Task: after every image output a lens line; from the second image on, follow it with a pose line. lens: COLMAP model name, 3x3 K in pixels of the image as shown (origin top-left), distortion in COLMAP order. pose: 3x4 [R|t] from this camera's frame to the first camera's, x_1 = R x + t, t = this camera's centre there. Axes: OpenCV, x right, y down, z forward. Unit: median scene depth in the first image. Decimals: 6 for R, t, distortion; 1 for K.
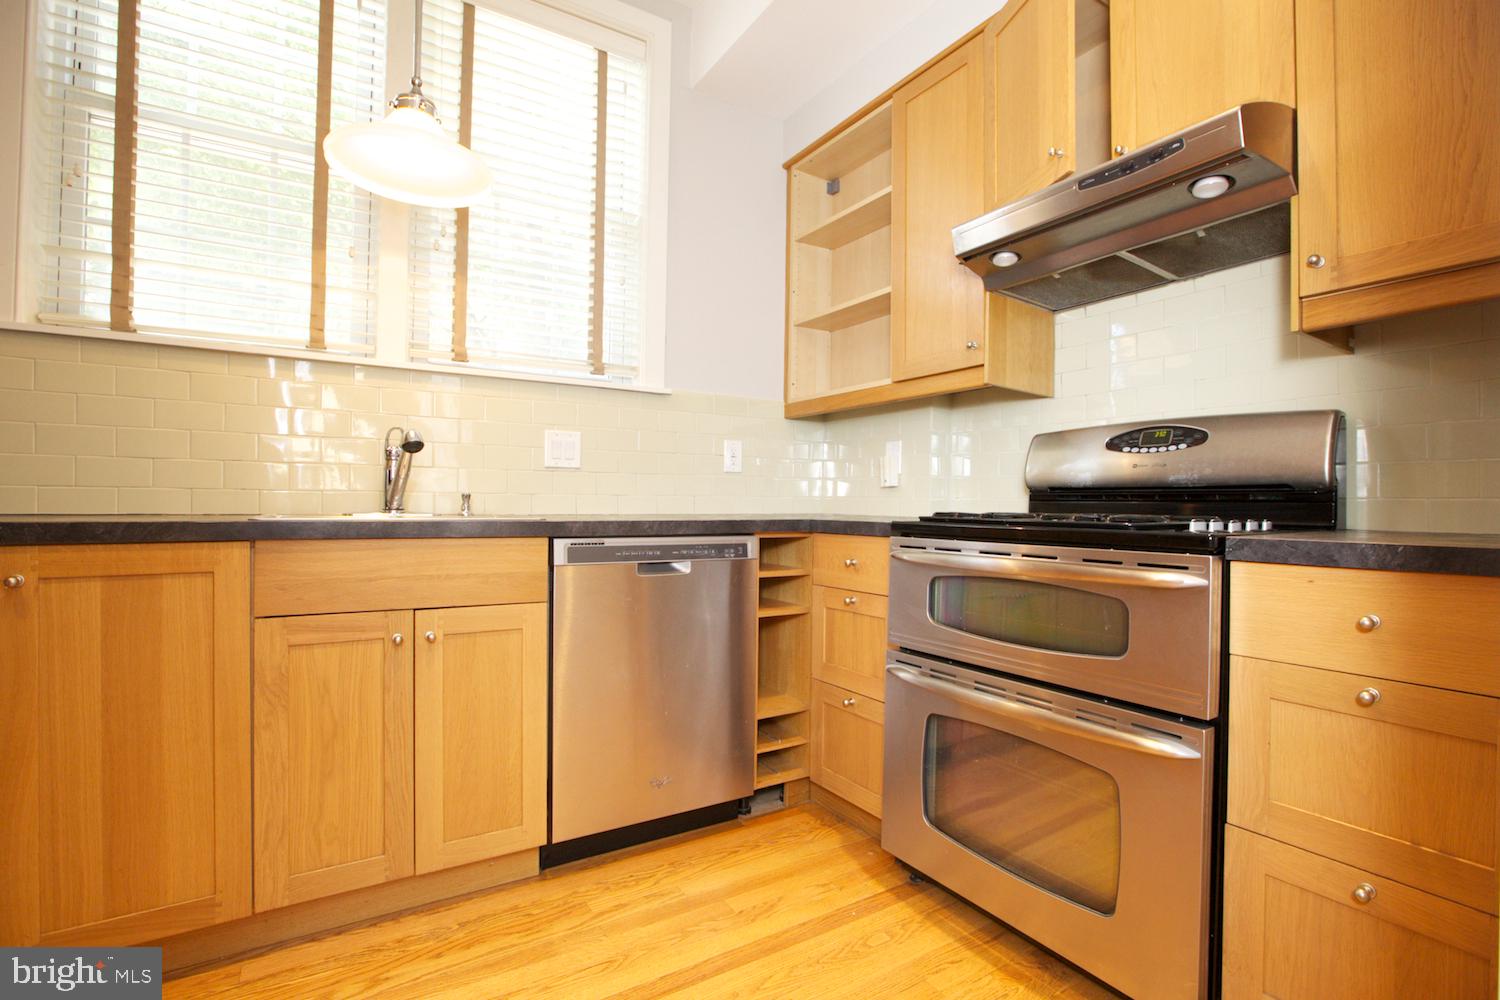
lens RADIAL K [[683.8, 0, 746.8], [0, 683.8, 499.0], [0, 0, 1]] dist [-0.050984, 0.018532]
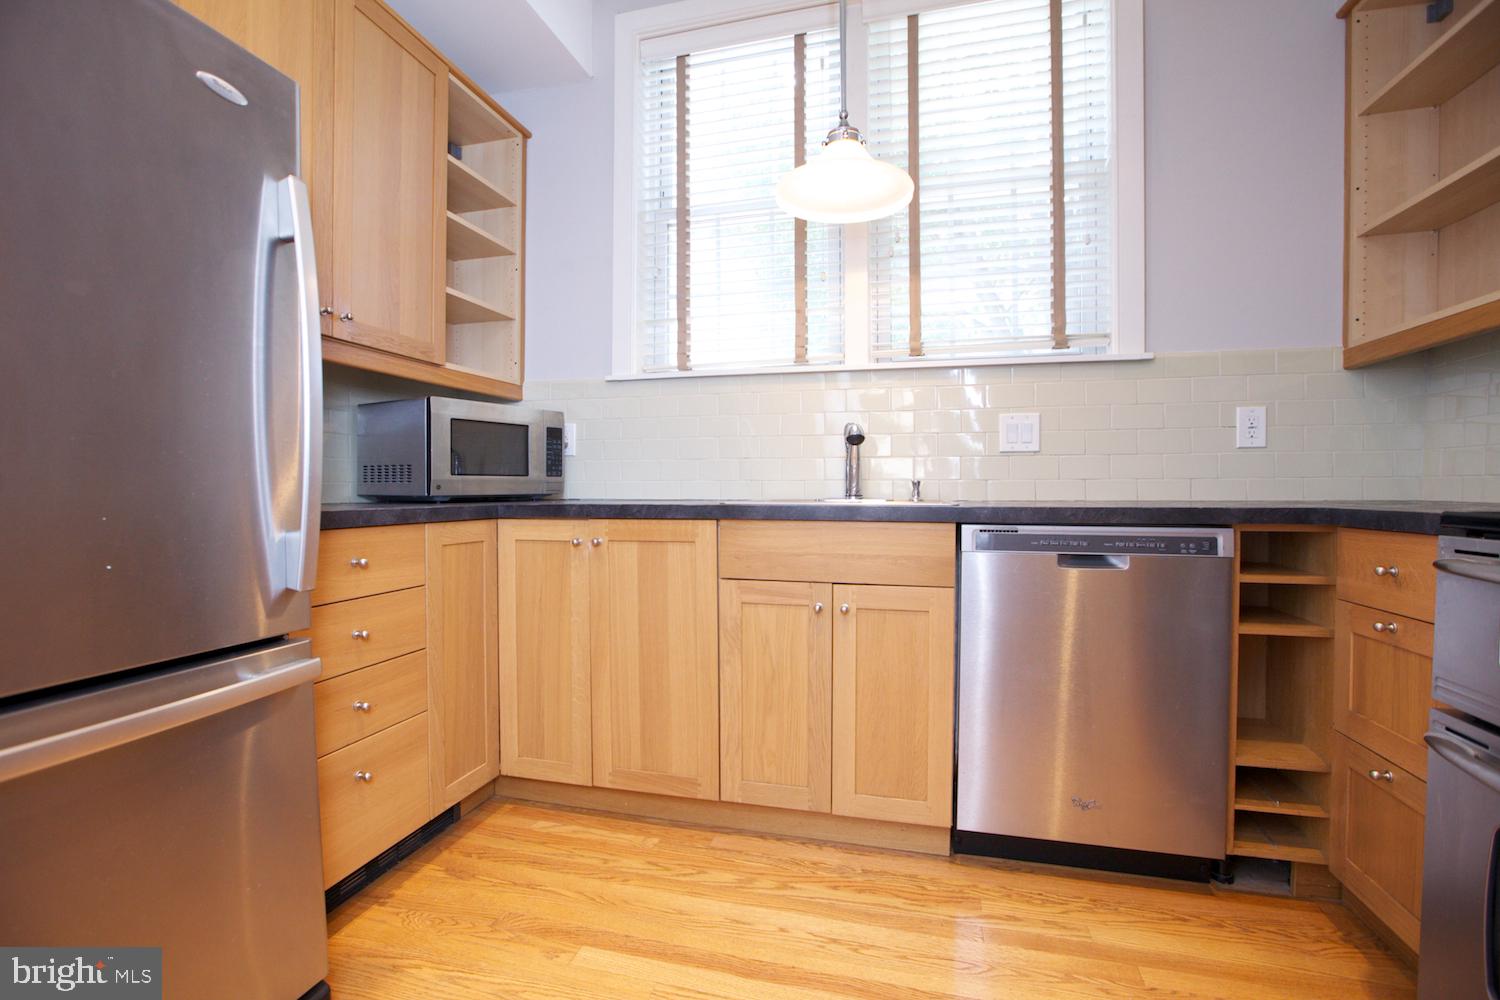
lens RADIAL K [[683.8, 0, 746.8], [0, 683.8, 499.0], [0, 0, 1]] dist [-0.050984, 0.018532]
pose [[0.684922, 0.001002, -0.728615, 0.217047], [0.011860, 0.999851, 0.012524, 0.004802], [0.728520, -0.017219, 0.684809, 0.092223]]
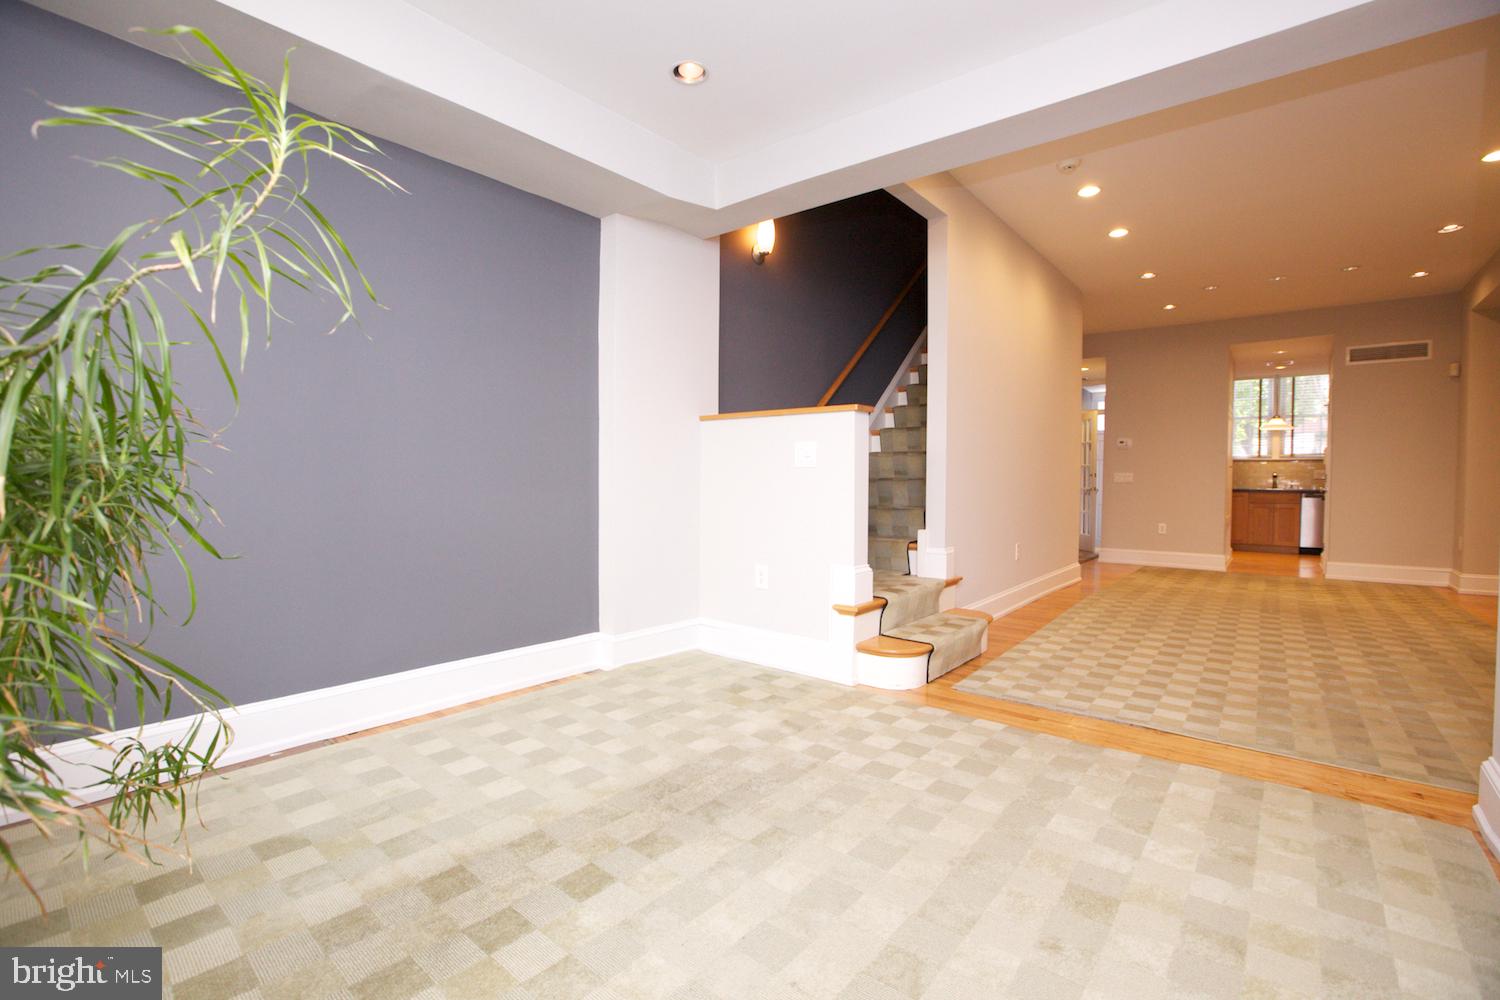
lens RADIAL K [[683.8, 0, 746.8], [0, 683.8, 499.0], [0, 0, 1]] dist [-0.050984, 0.018532]
pose [[0.324232, 0.021510, -0.945733, 3.433000], [0.005852, 0.999677, 0.024744, -0.058638], [0.945960, -0.013557, 0.324001, -5.134510]]
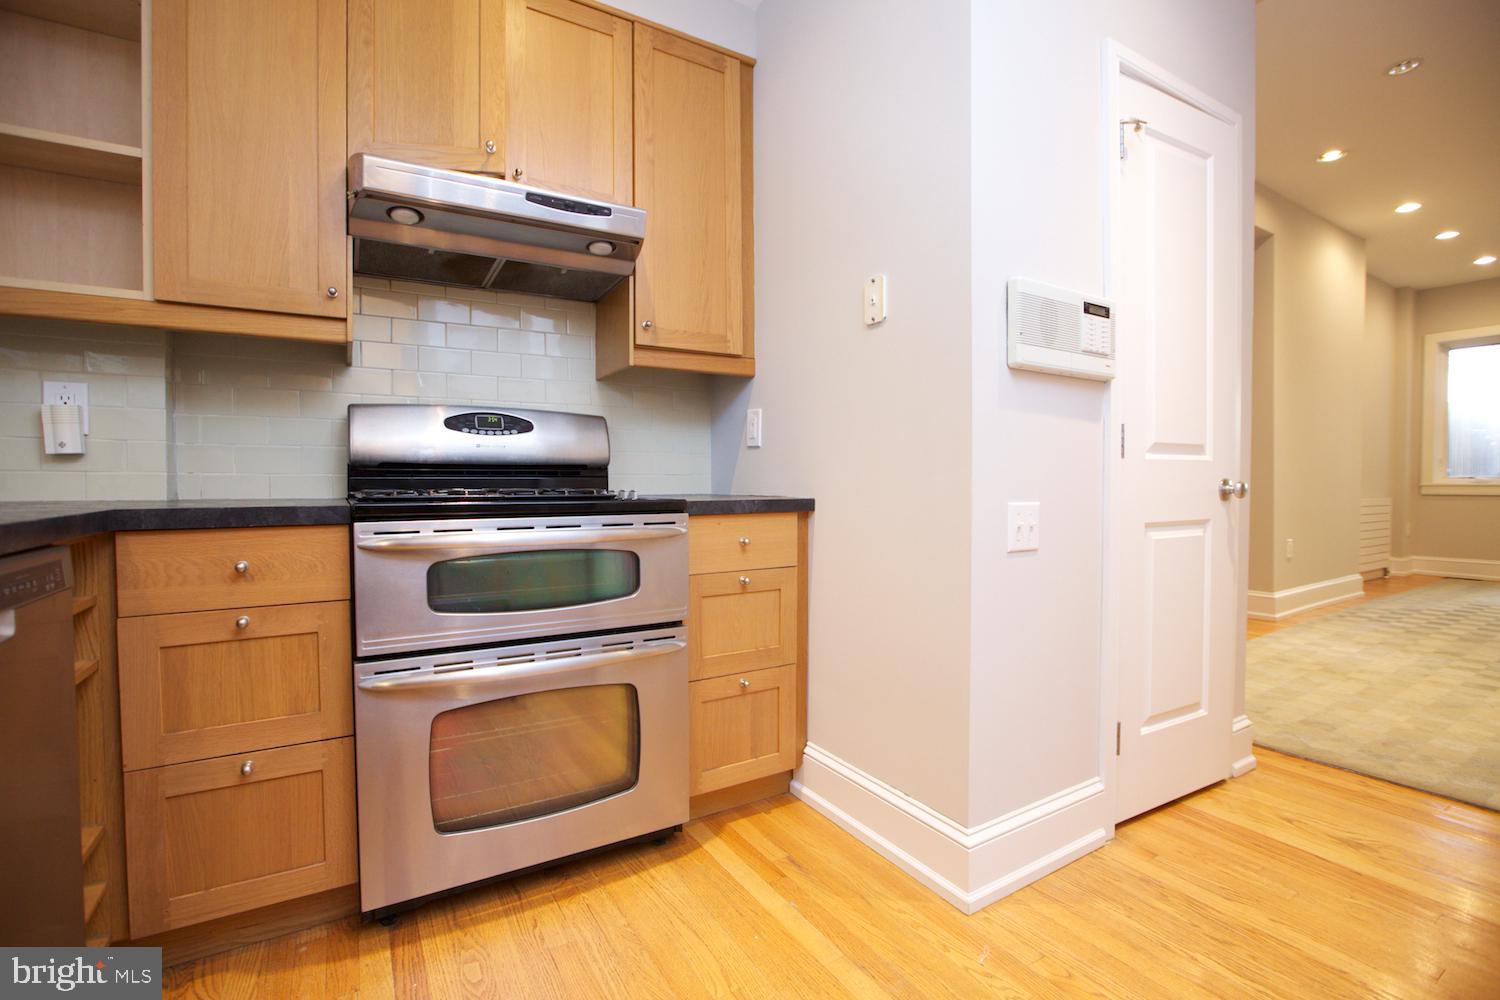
lens RADIAL K [[683.8, 0, 746.8], [0, 683.8, 499.0], [0, 0, 1]] dist [-0.050984, 0.018532]
pose [[0.016776, -0.034239, 0.999273, -0.540071], [-0.005539, 0.999395, 0.034336, -0.001375], [-0.999844, -0.006111, 0.016576, 0.512319]]
